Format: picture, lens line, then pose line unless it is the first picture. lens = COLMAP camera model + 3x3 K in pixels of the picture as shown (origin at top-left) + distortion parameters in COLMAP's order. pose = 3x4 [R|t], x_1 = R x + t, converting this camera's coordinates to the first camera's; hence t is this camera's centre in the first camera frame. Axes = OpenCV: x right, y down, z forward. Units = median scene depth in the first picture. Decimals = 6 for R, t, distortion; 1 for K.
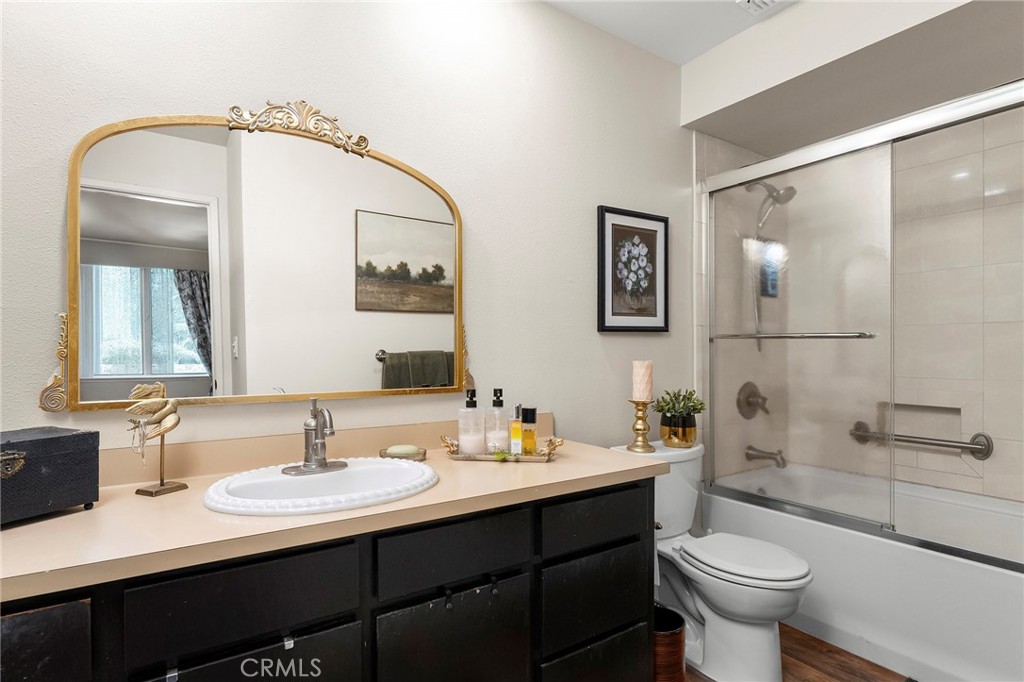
lens RADIAL K [[520.0, 0, 506.1], [0, 520.0, 338.7], [0, 0, 1]] dist [-0.015409, 0.001611]
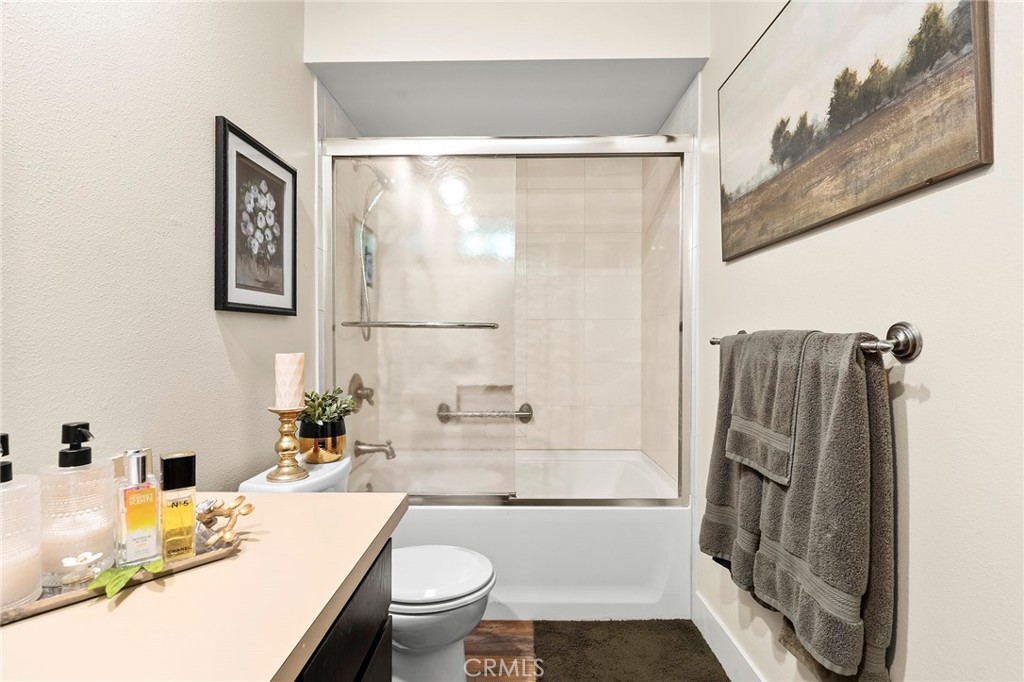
lens RADIAL K [[474.6, 0, 511.3], [0, 474.6, 338.8], [0, 0, 1]] dist [-0.005177, -0.000752]
pose [[0.556493, 0.003369, 0.830845, -0.105102], [-0.018724, 0.999789, 0.008487, 0.009865], [-0.830641, -0.020280, 0.556439, 0.348512]]
